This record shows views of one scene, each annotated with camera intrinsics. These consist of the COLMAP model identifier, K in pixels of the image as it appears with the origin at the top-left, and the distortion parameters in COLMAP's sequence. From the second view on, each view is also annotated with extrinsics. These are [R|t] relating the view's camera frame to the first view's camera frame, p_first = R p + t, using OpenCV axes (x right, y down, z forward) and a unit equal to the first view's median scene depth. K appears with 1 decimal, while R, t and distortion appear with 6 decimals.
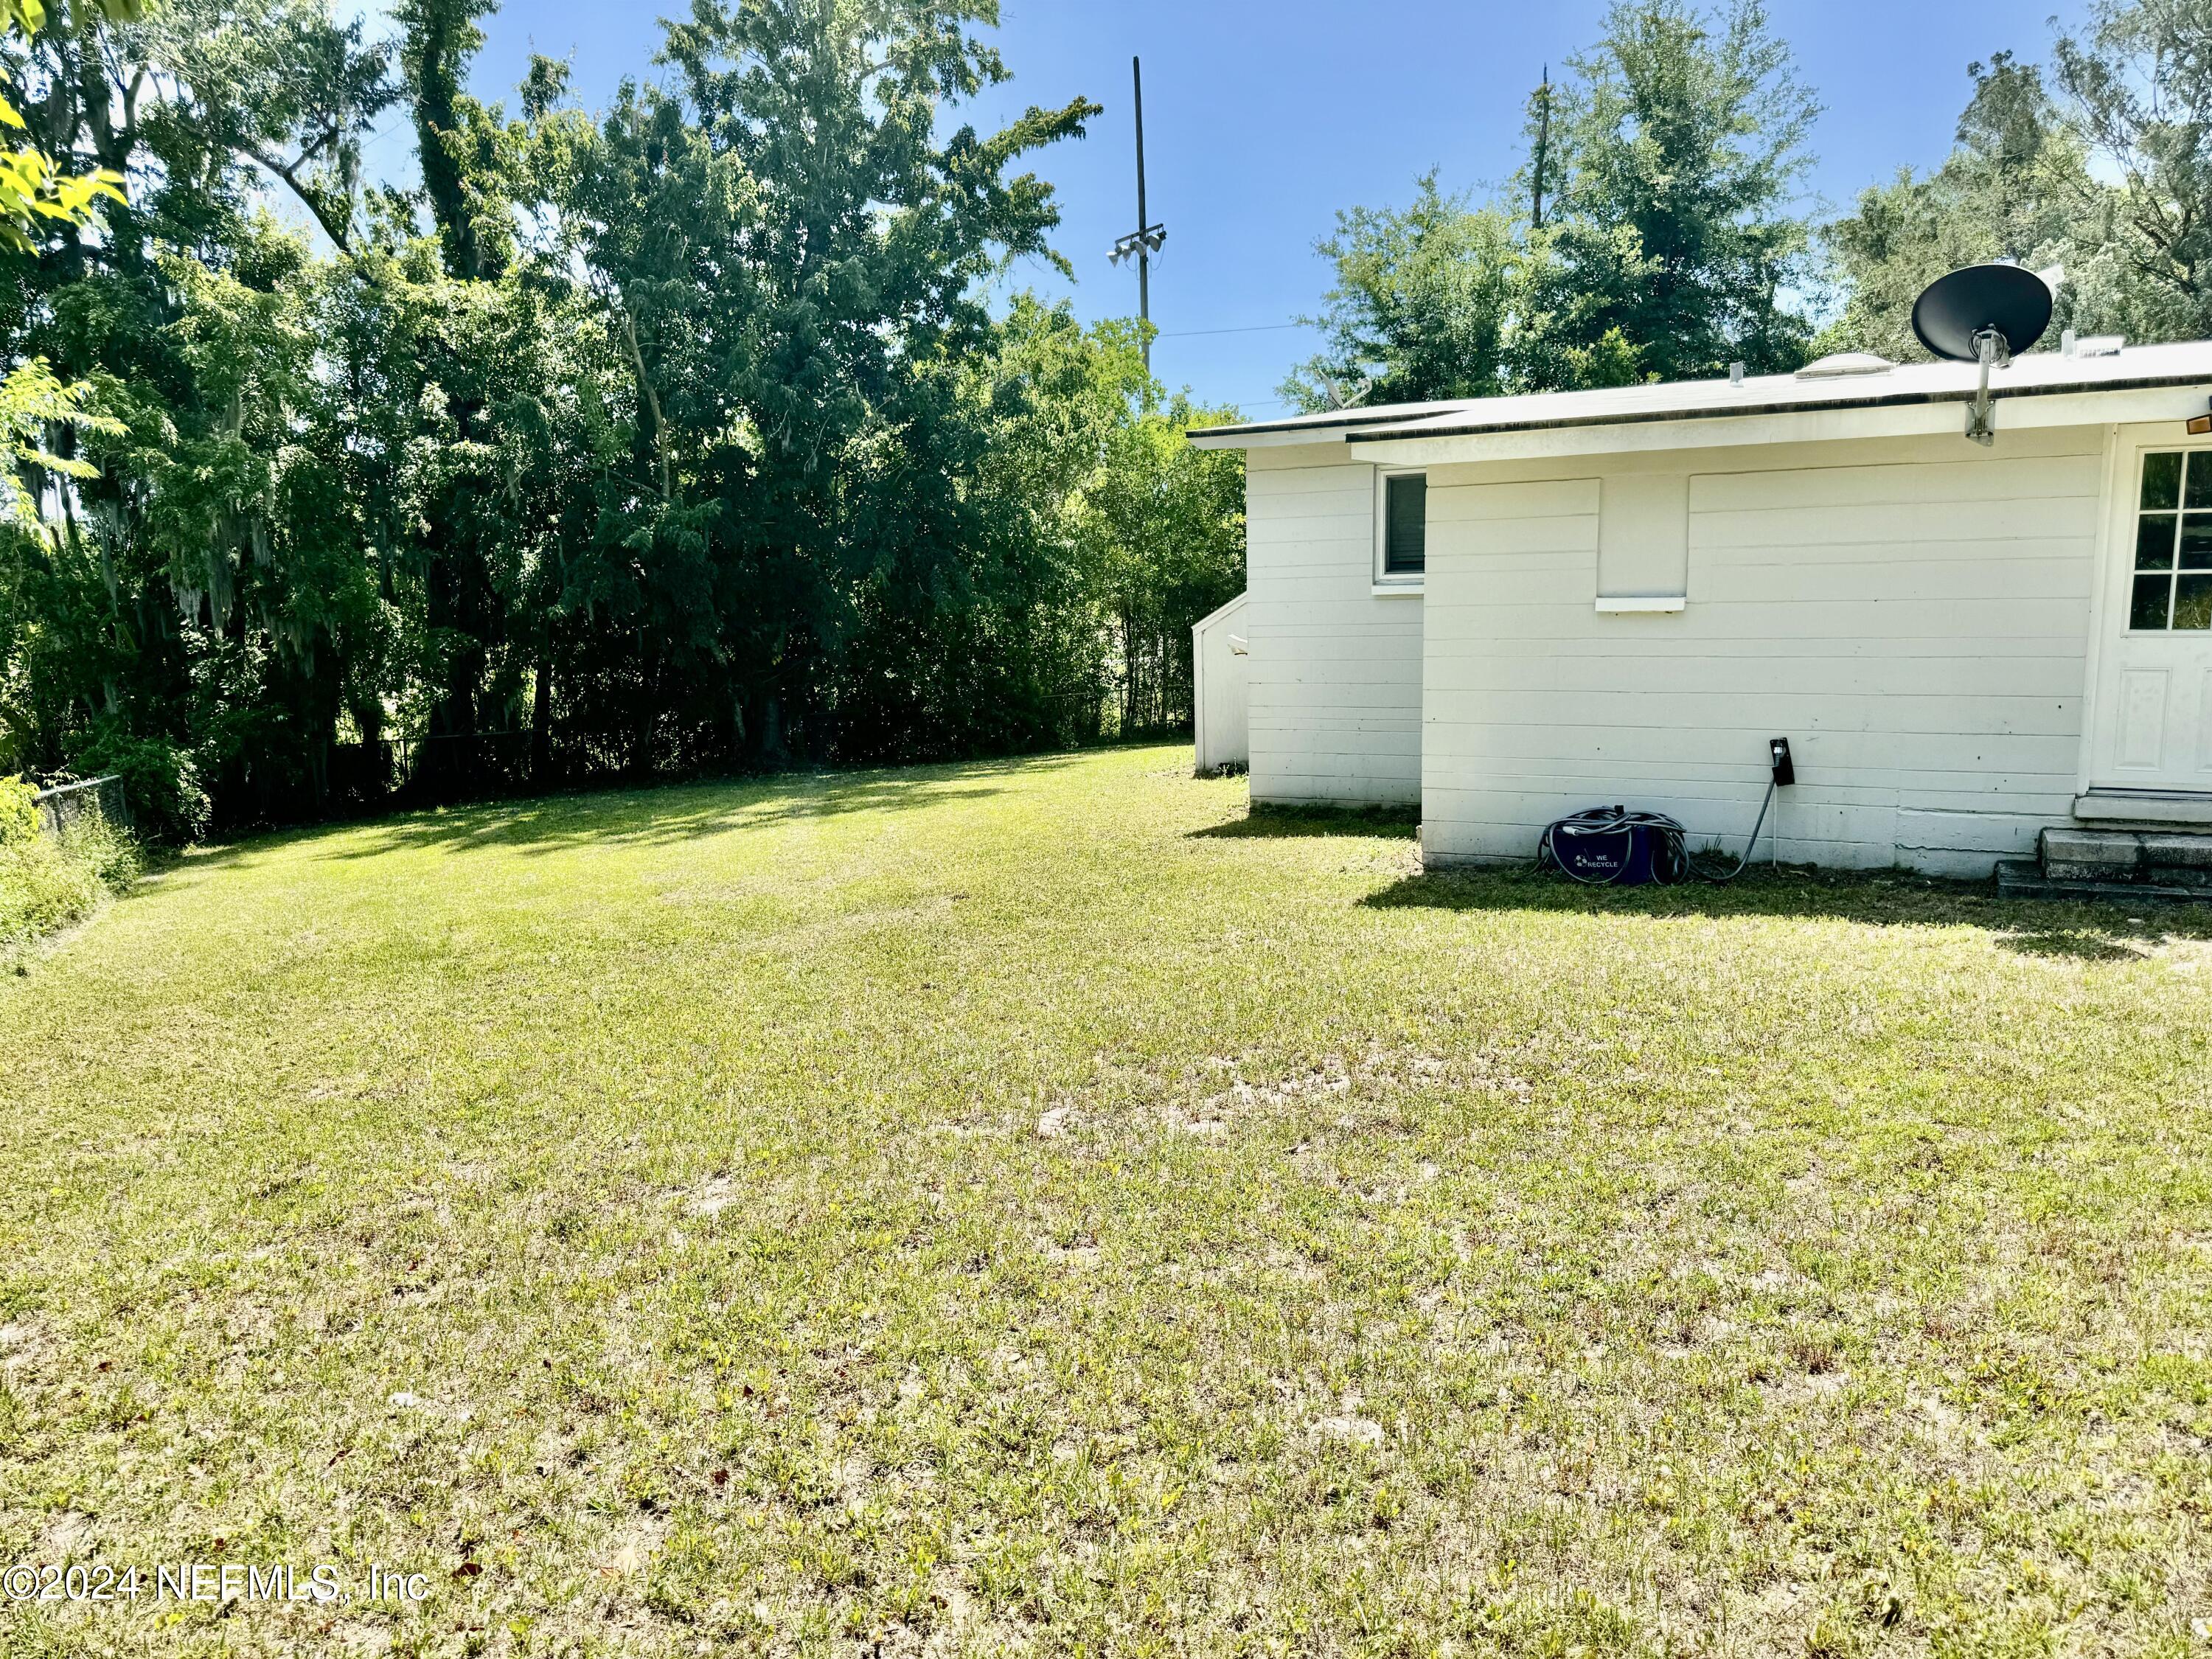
lens RADIAL K [[1544.9, 0, 1075.9], [0, 1544.9, 827.8], [0, 0, 1]] dist [0.072042, -0.123945]
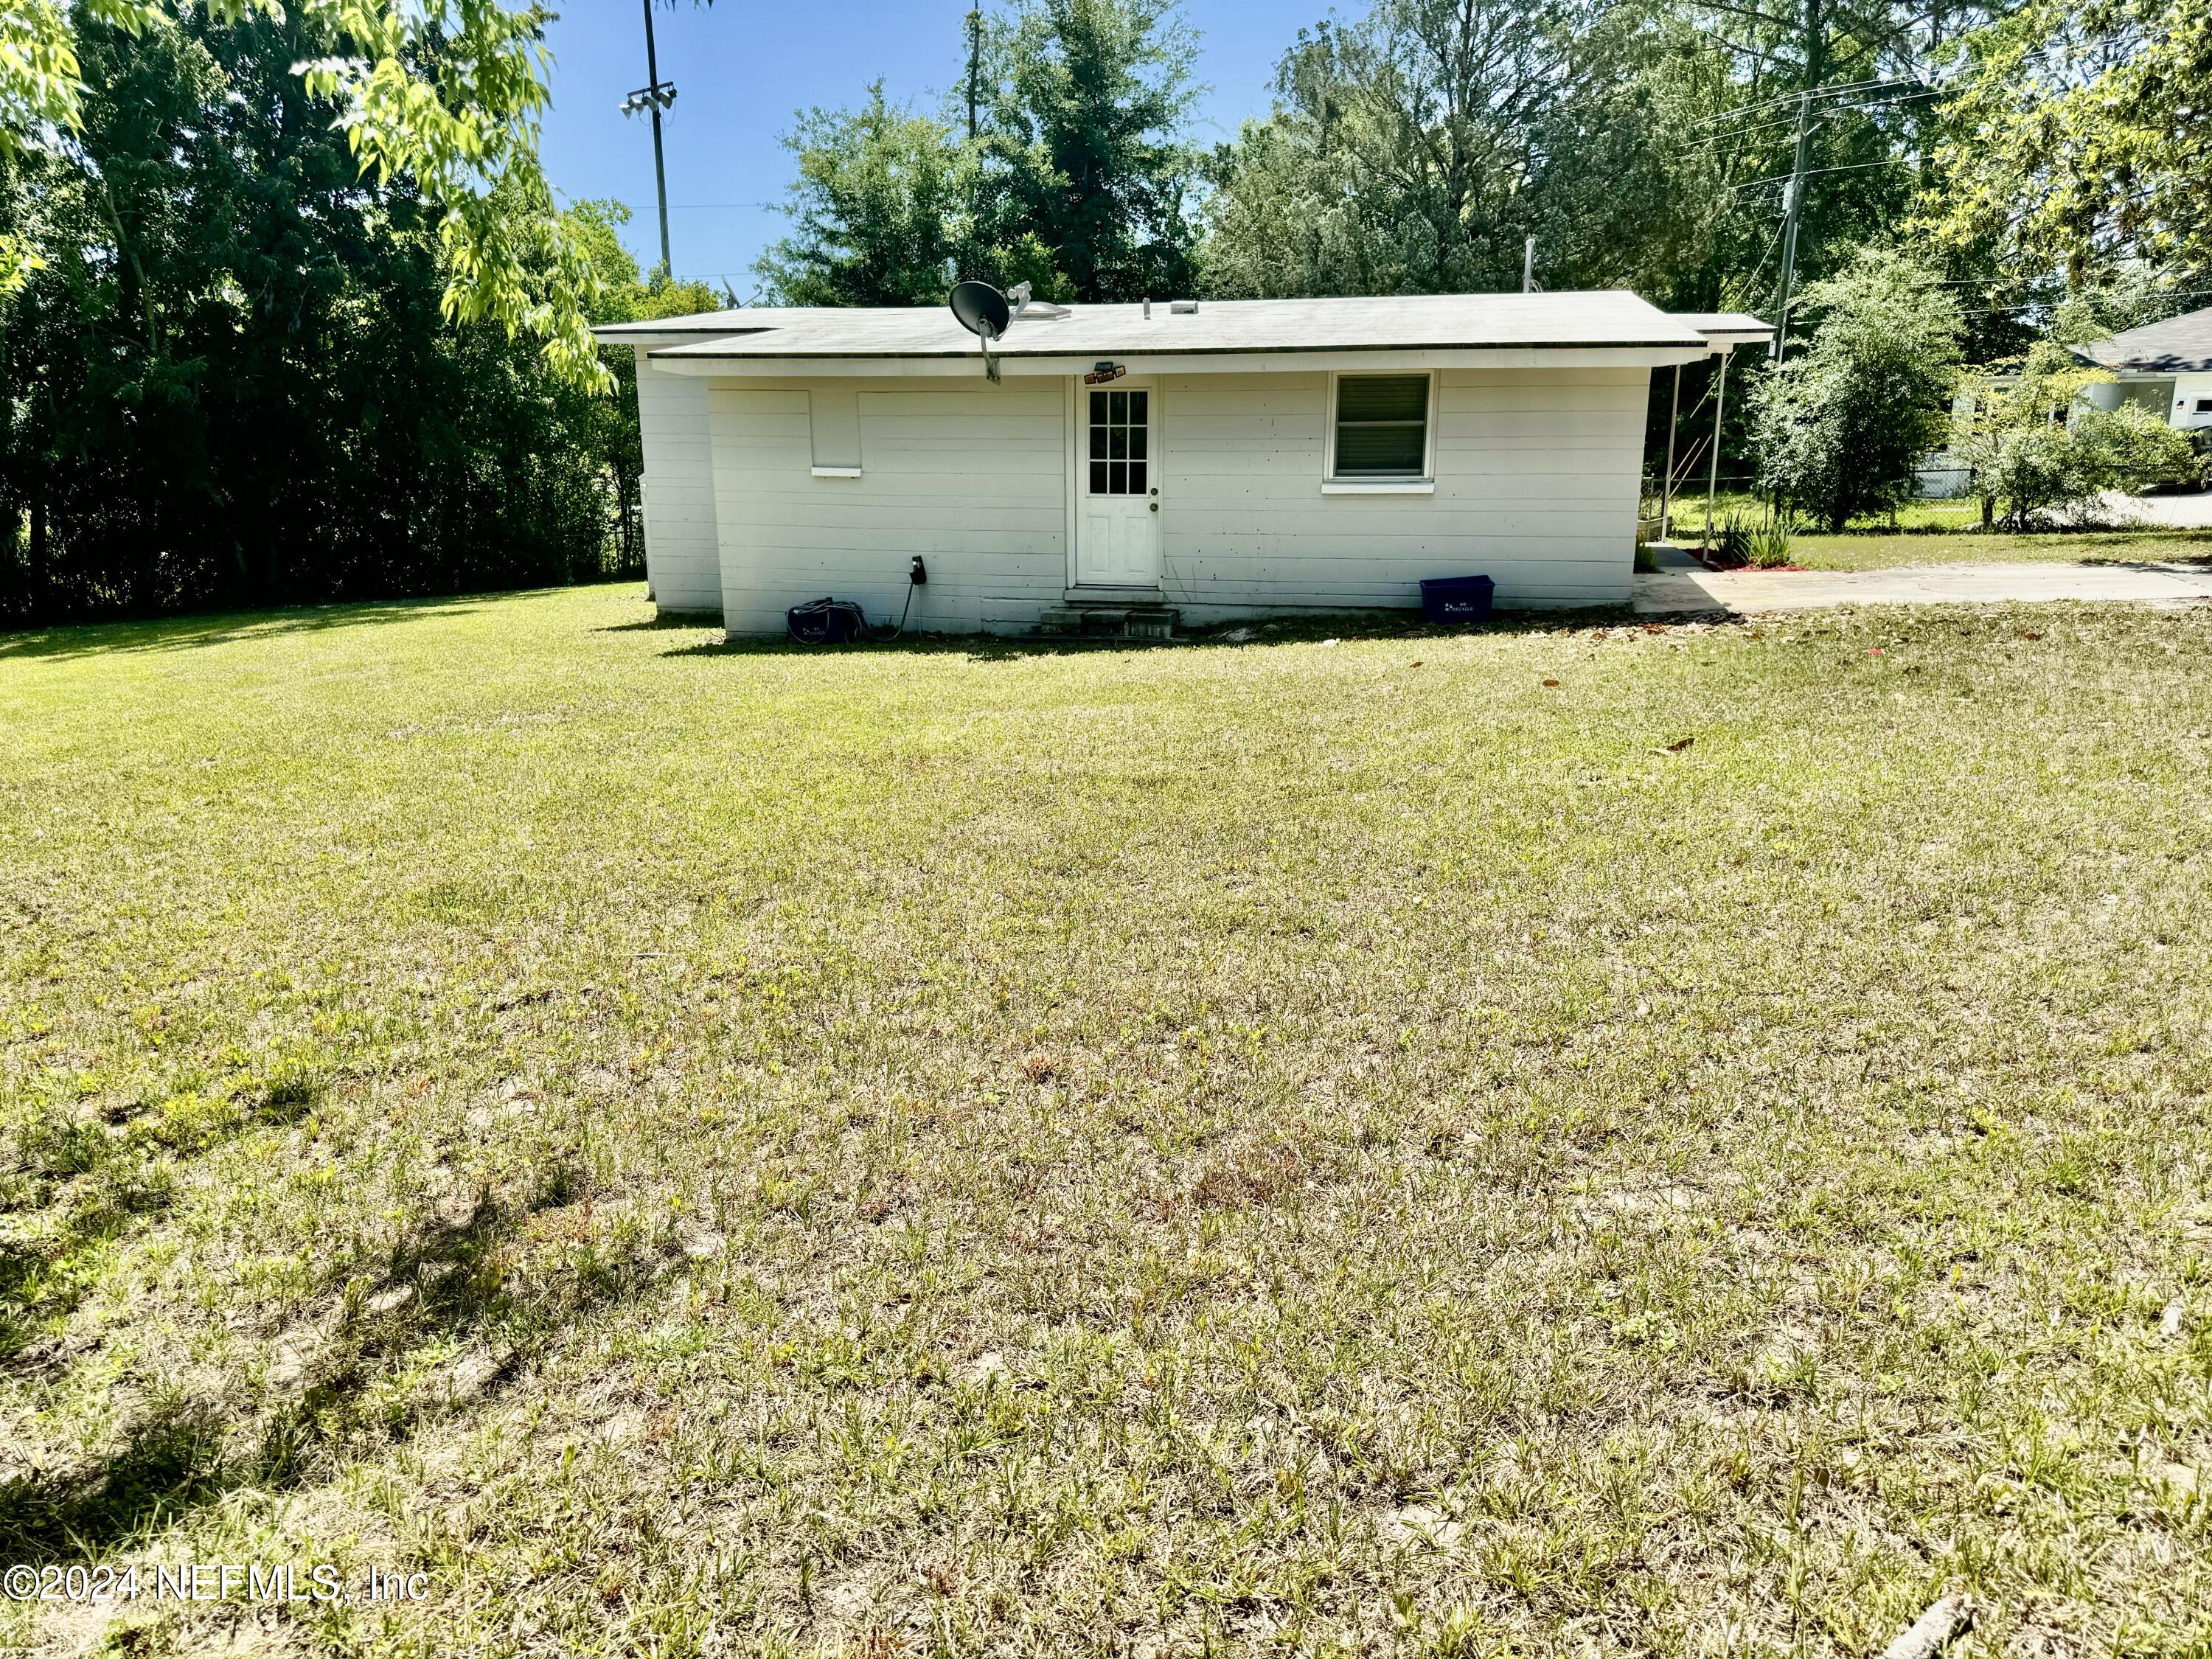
lens RADIAL K [[1560.6, 0, 1106.0], [0, 1560.6, 829.5], [0, 0, 1]] dist [0.060585, -0.074193]
pose [[0.964189, -0.044573, 0.261442, 0.073648], [0.020207, 0.995257, 0.095157, 0.029941], [-0.264444, -0.086467, 0.960517, -0.262292]]
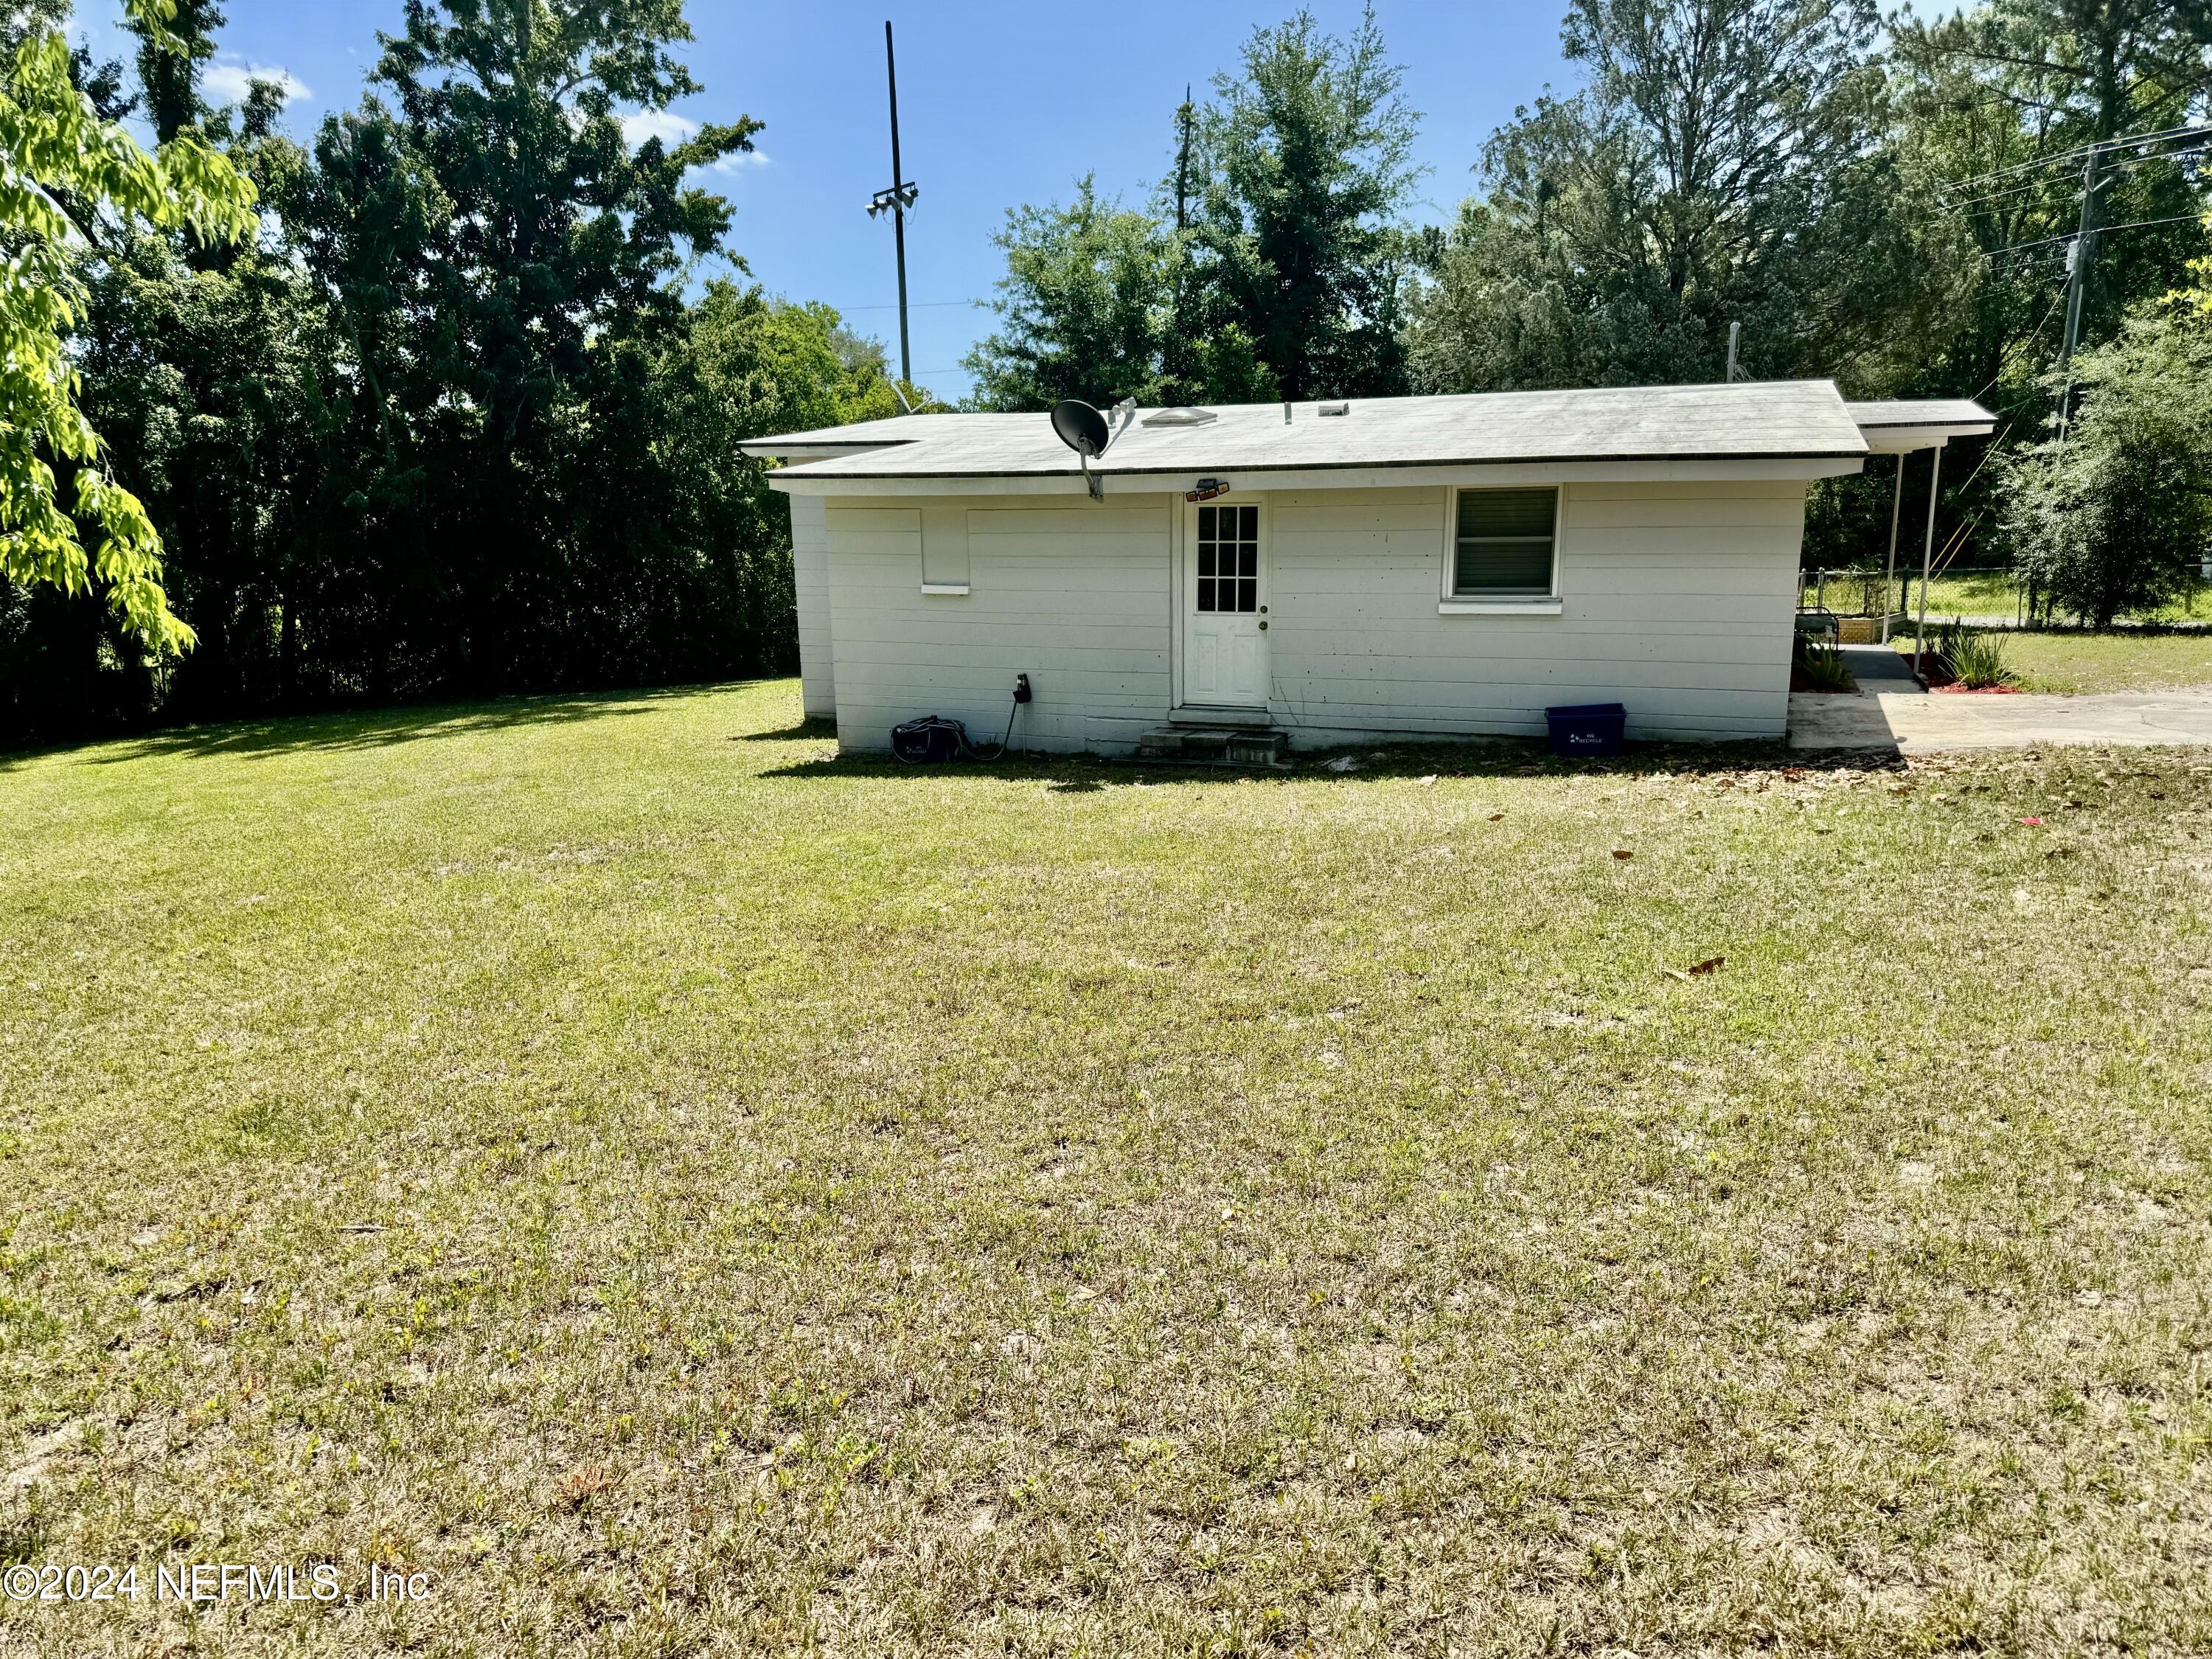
lens RADIAL K [[1560.6, 0, 1106.0], [0, 1560.6, 829.5], [0, 0, 1]] dist [0.060585, -0.074193]
pose [[0.994081, -0.011146, 0.108073, 0.136263], [0.005677, 0.998694, 0.050782, 0.008556], [-0.108497, -0.049868, 0.992845, -0.242346]]
